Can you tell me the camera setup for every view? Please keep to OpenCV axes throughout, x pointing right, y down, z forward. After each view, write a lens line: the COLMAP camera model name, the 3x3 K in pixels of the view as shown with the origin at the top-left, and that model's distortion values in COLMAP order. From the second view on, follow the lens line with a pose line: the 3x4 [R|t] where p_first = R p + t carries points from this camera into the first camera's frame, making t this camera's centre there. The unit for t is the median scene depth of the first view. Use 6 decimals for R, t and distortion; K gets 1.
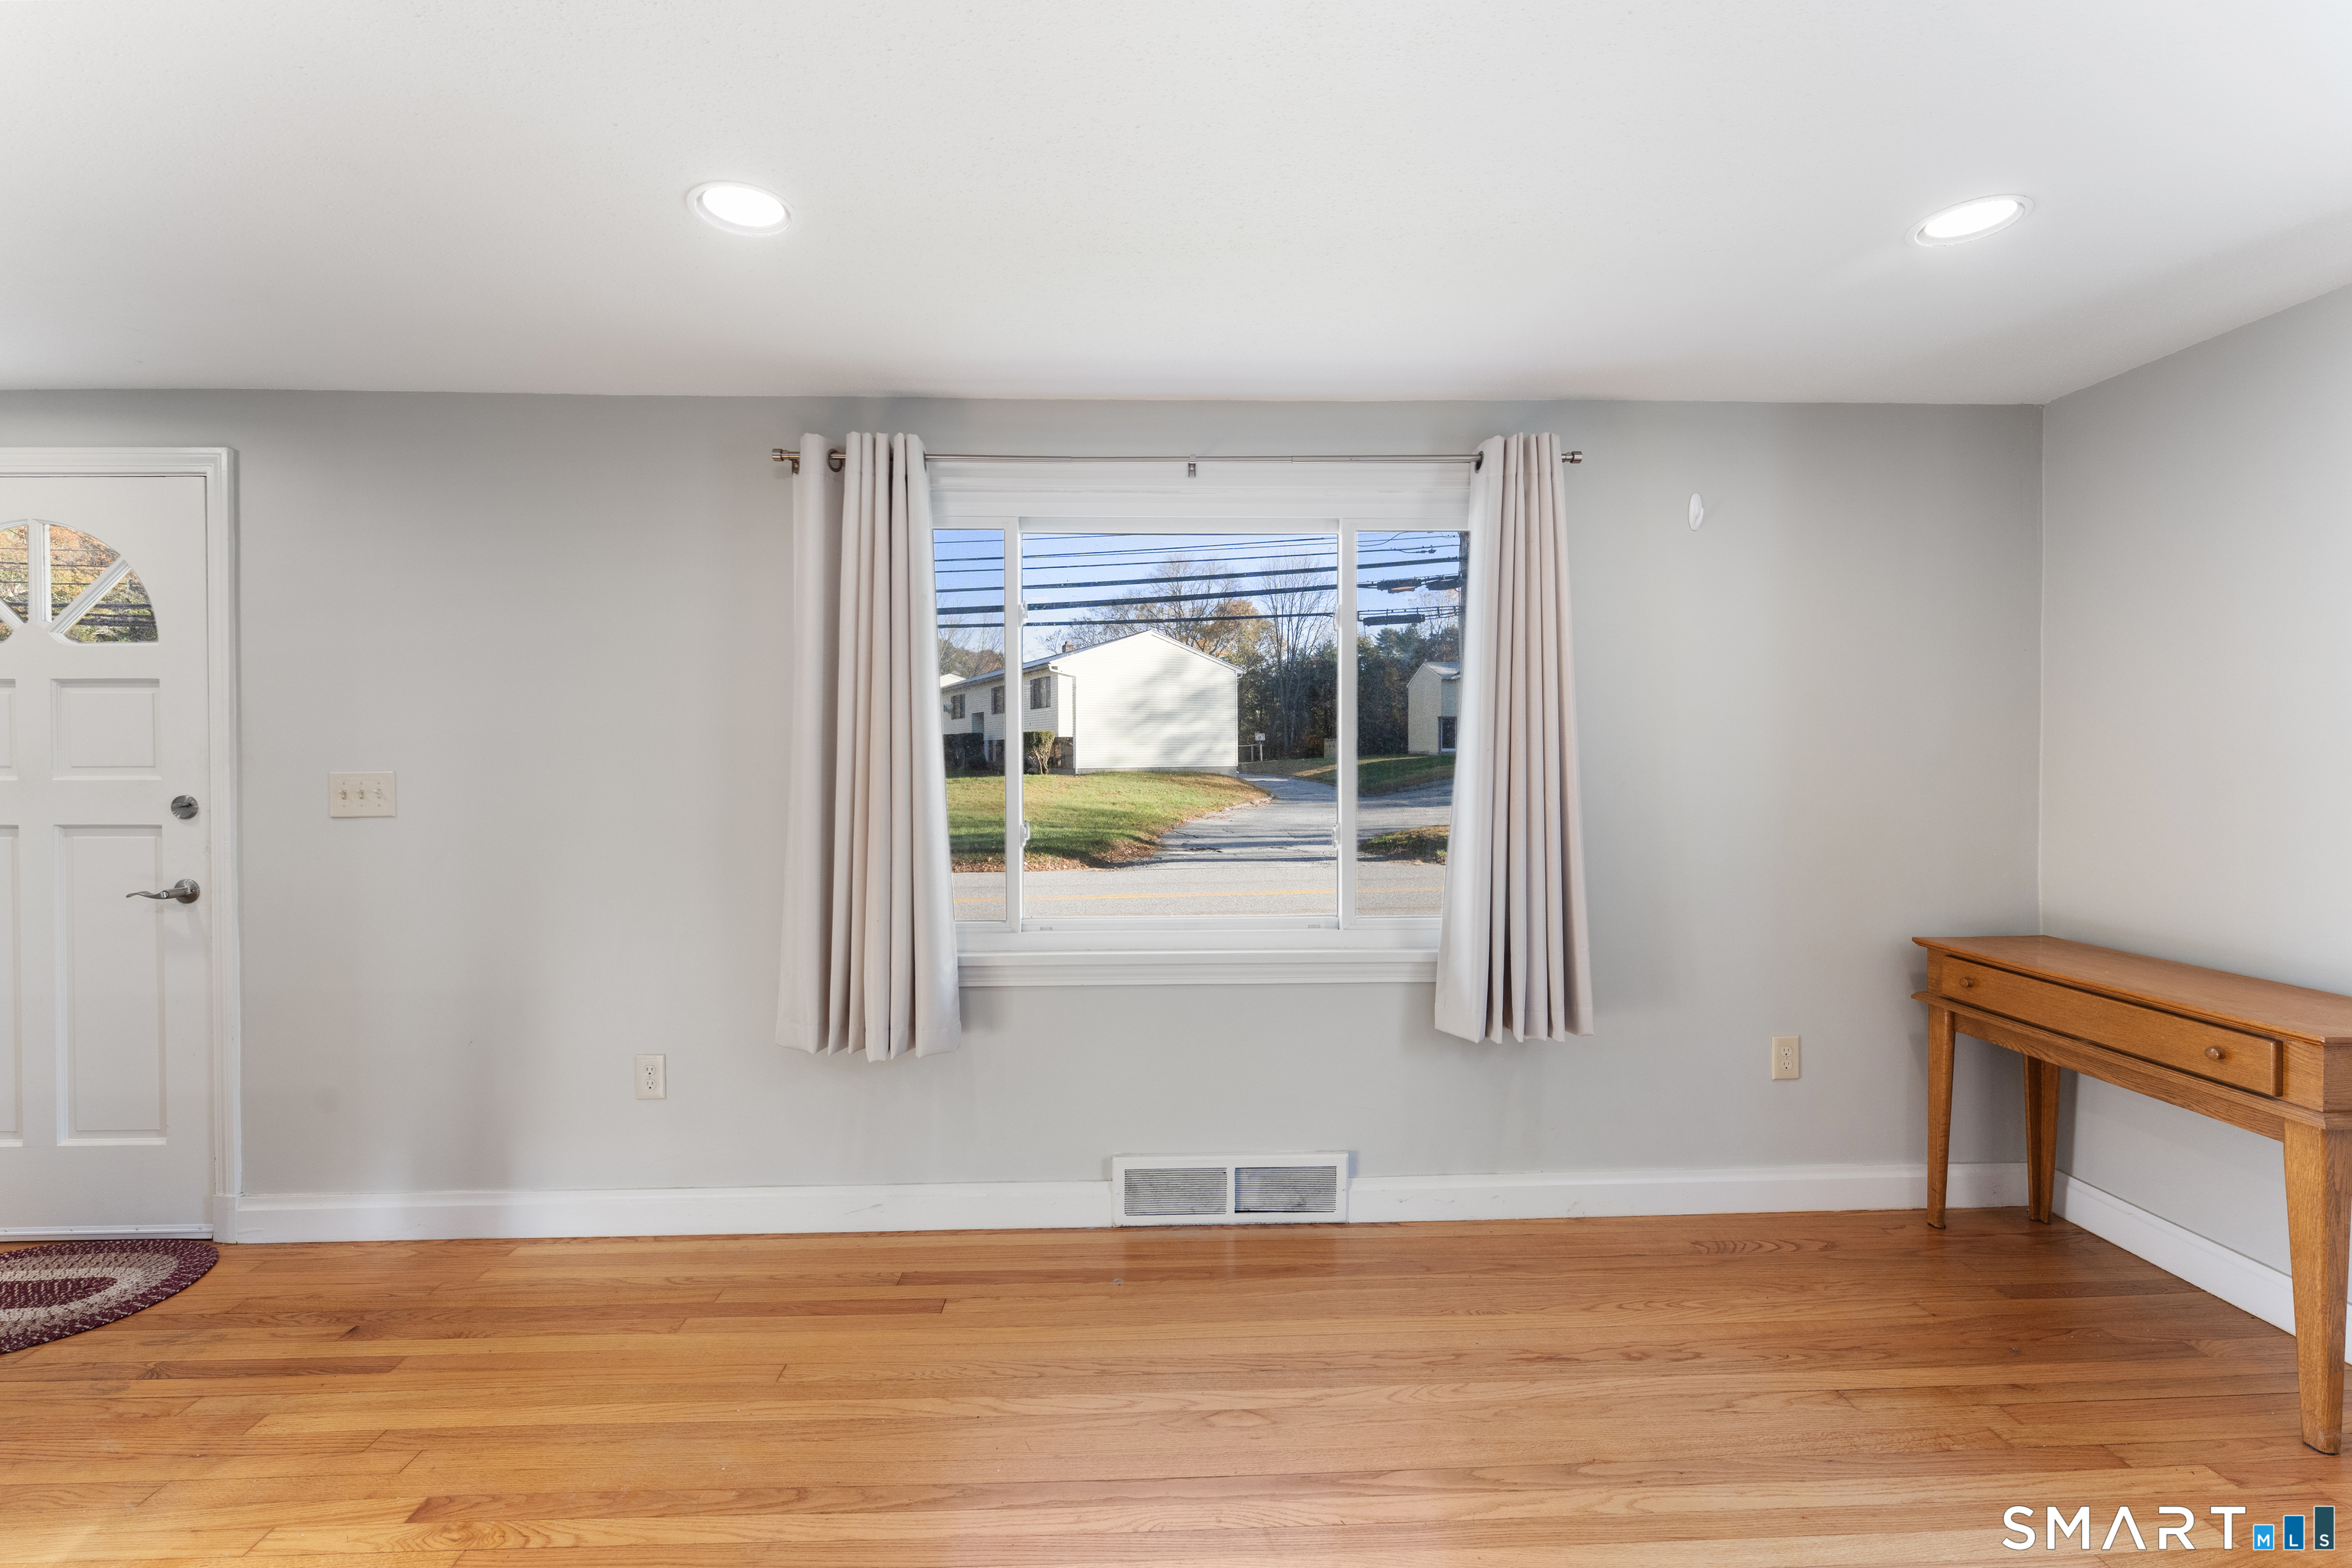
lens RADIAL K [[954.7, 0, 1173.8], [0, 954.7, 762.8], [0, 0, 1]] dist [-0.000782, -0.000076]
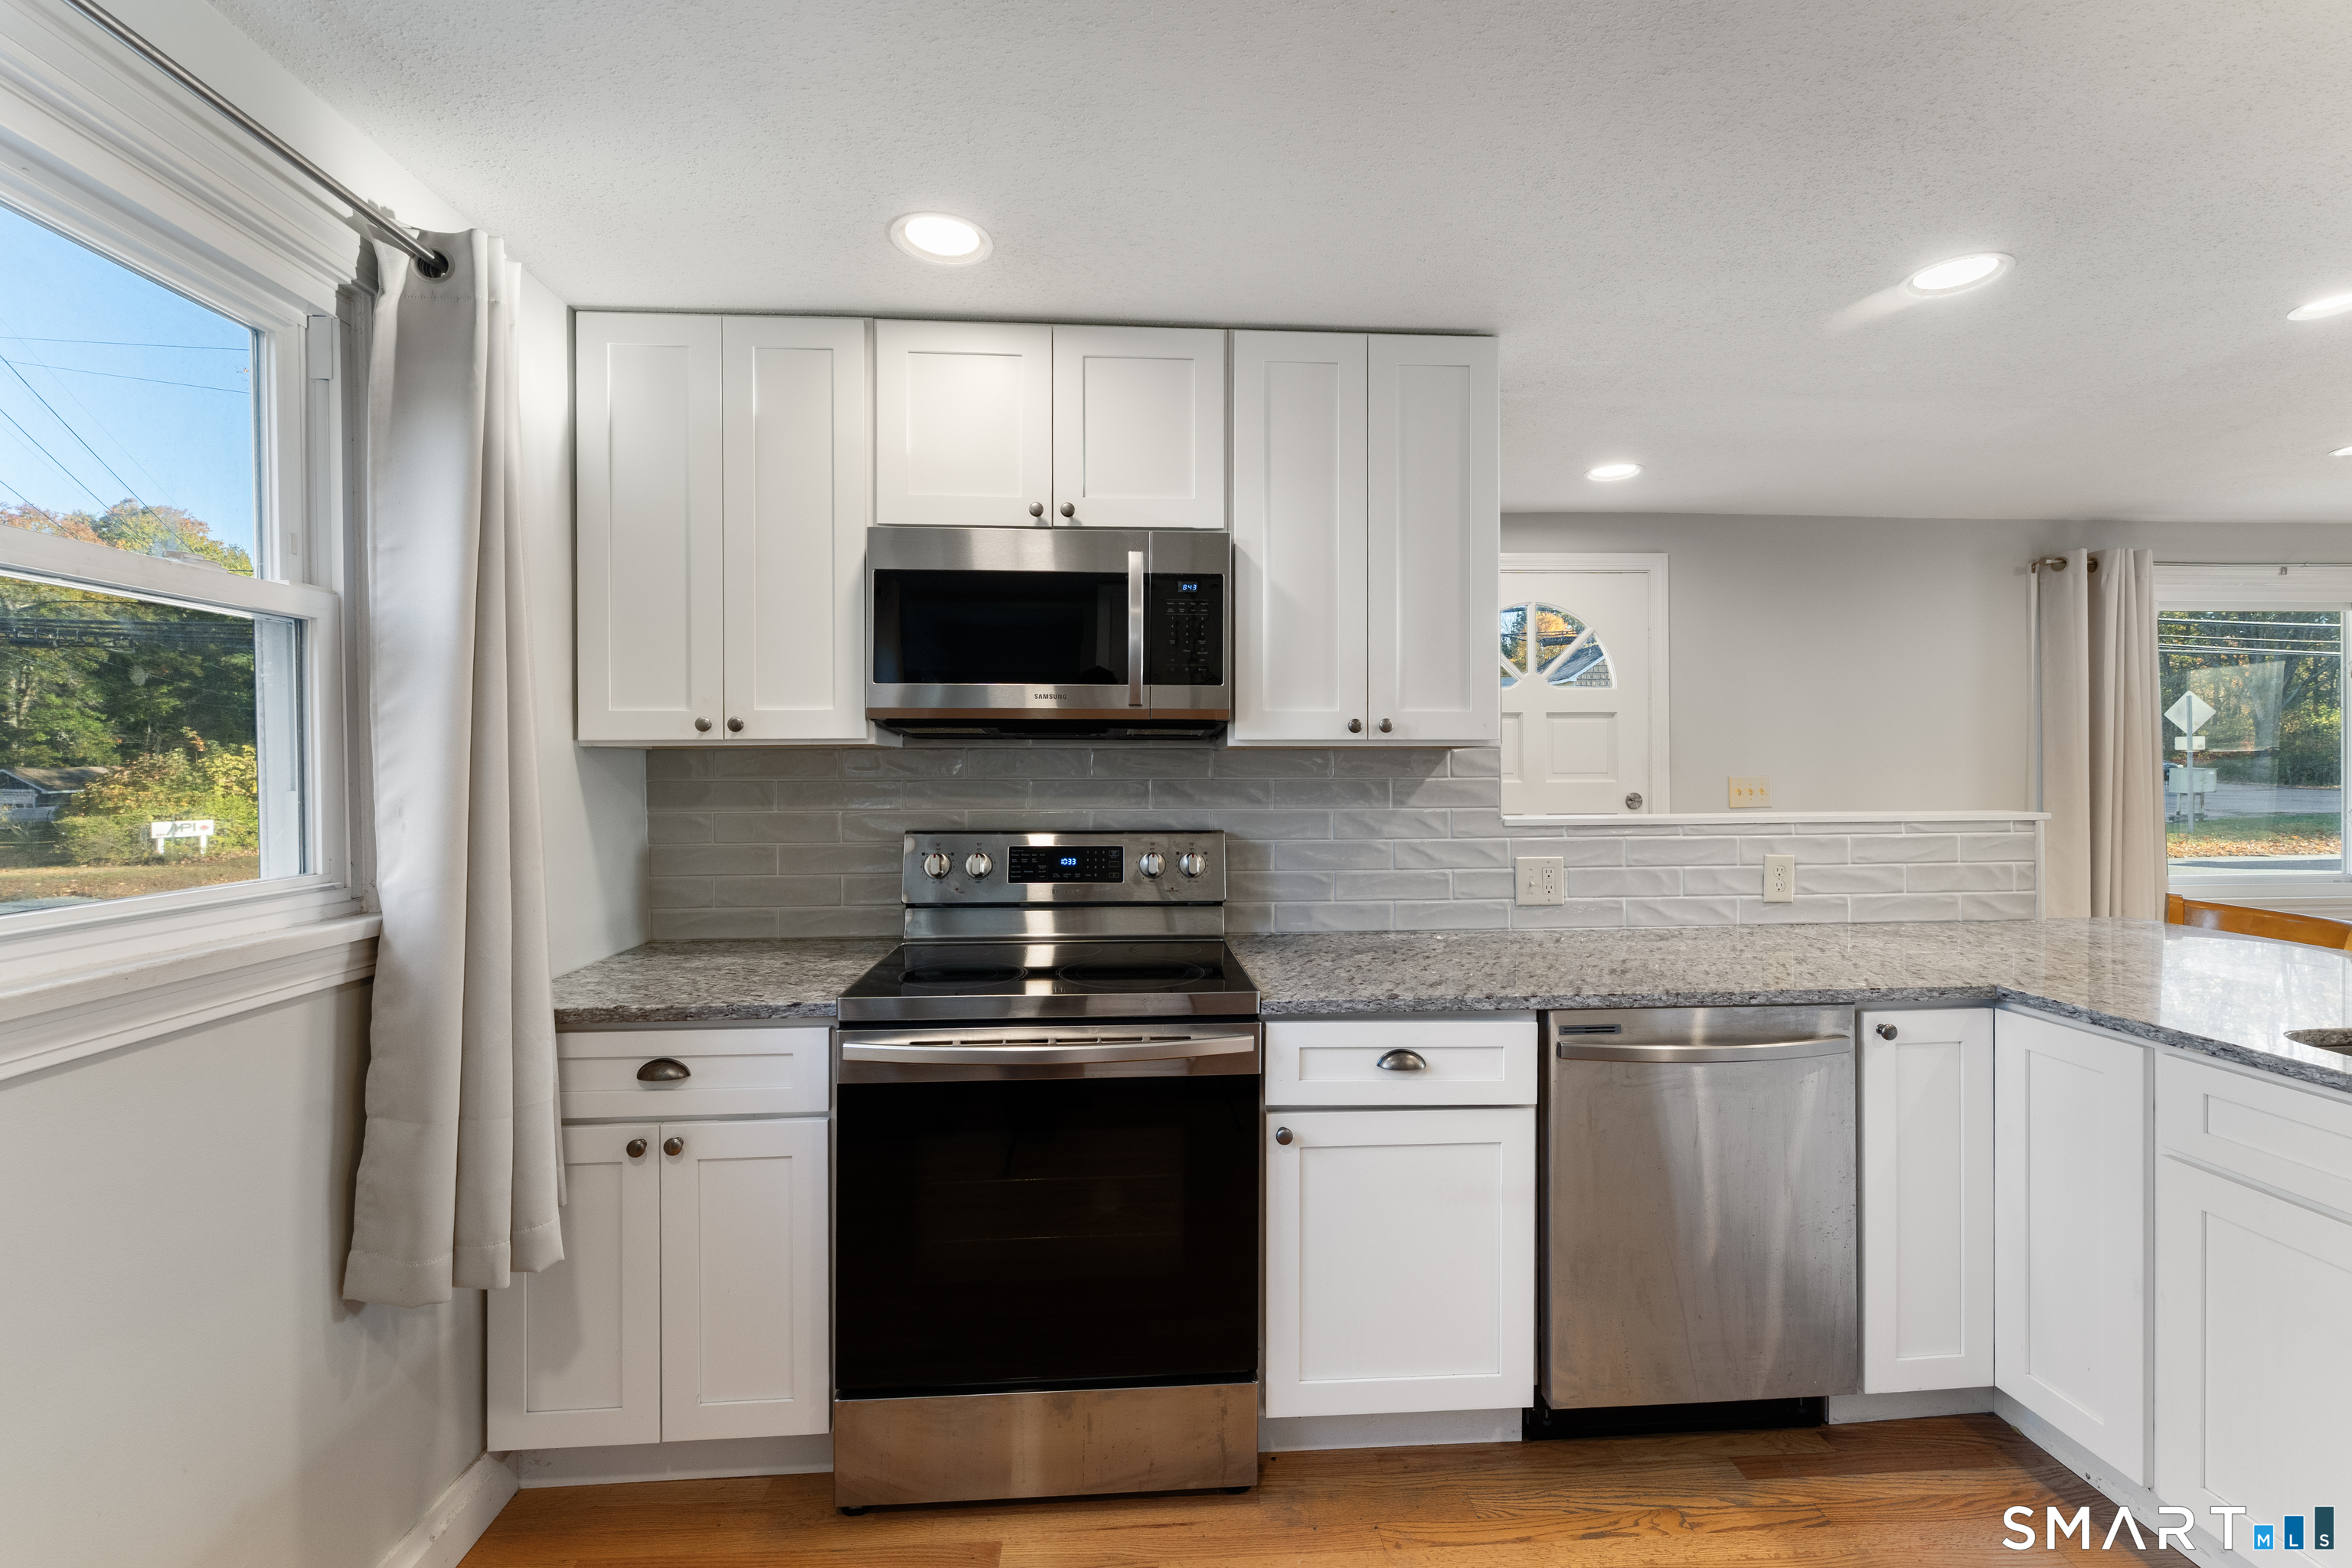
lens RADIAL K [[954.7, 0, 1192.6], [0, 954.7, 768.8], [0, 0, 1]] dist [-0.000782, -0.000076]
pose [[0.999583, -0.002665, 0.028761, -1.738473], [0.002884, 0.999967, -0.007585, 0.007082], [-0.028739, 0.007665, 0.999558, -0.429251]]
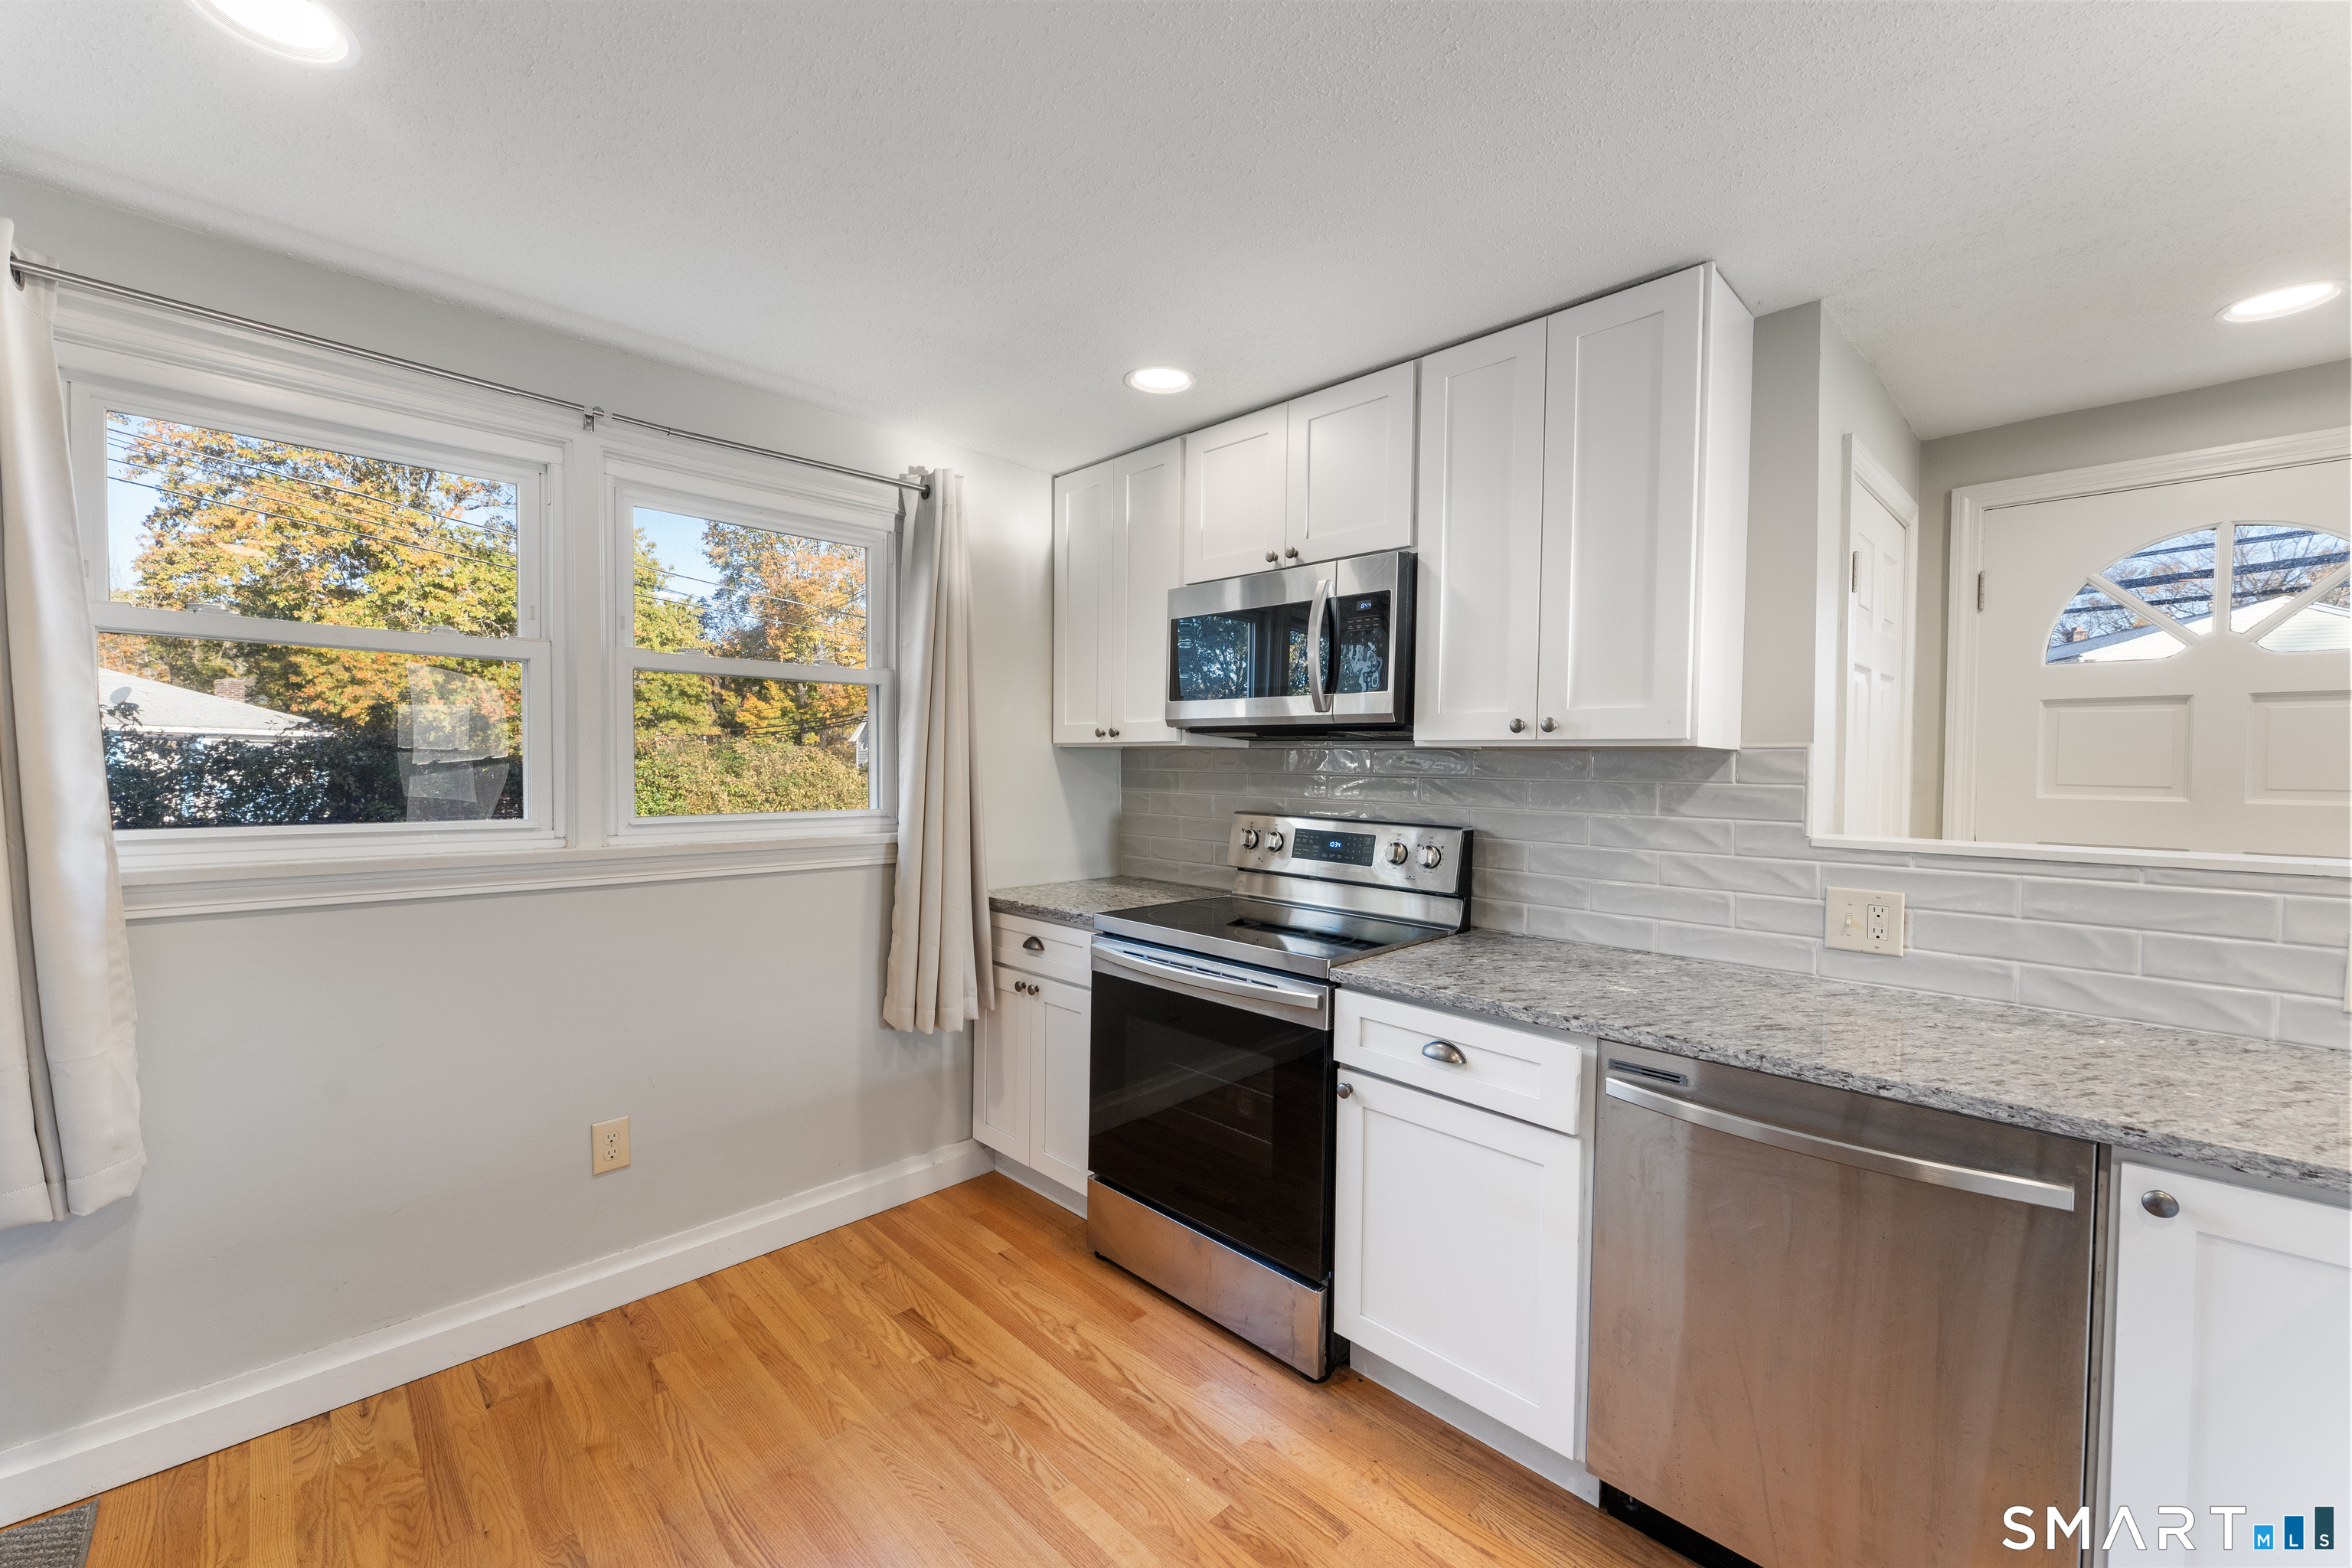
lens RADIAL K [[954.7, 0, 1198.0], [0, 954.7, 783.6], [0, 0, 1]] dist [-0.000782, -0.000076]
pose [[0.681472, 0.026355, -0.731369, -1.189850], [-0.020178, 0.999648, 0.017220, 0.004823], [0.731566, 0.003023, 0.681764, -0.363657]]
